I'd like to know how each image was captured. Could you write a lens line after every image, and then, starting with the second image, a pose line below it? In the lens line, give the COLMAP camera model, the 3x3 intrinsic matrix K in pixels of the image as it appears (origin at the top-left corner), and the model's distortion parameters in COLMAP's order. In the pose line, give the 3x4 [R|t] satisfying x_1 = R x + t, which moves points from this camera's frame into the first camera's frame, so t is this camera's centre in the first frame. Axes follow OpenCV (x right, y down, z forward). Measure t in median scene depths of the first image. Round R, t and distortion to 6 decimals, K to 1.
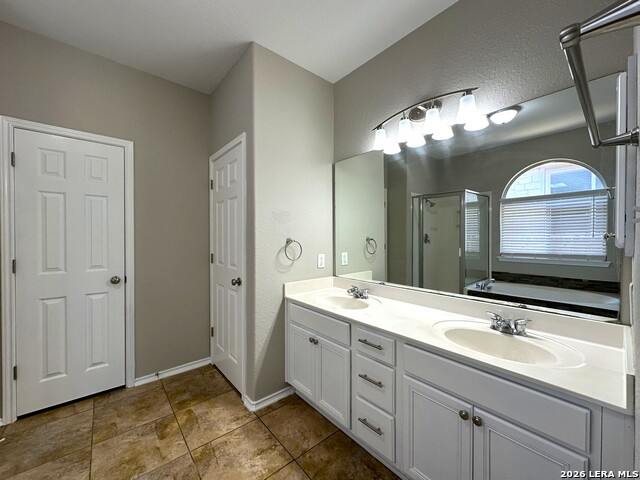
lens RADIAL K [[256.4, 0, 320.9], [0, 256.4, 240.0], [0, 0, 1]] dist [-0.004239, 0.000409]
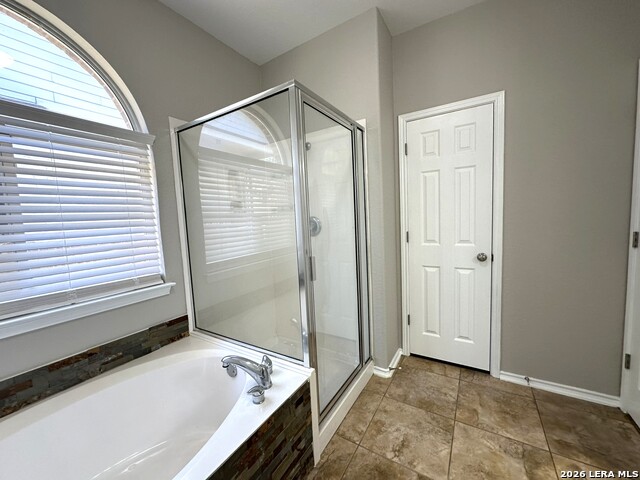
lens RADIAL K [[256.4, 0, 320.9], [0, 256.4, 240.0], [0, 0, 1]] dist [-0.004239, 0.000409]
pose [[0.309877, 0.068754, -0.948287, -0.121478], [0.037605, 0.995715, 0.084481, -0.003964], [0.950033, -0.061839, 0.305964, 0.181811]]
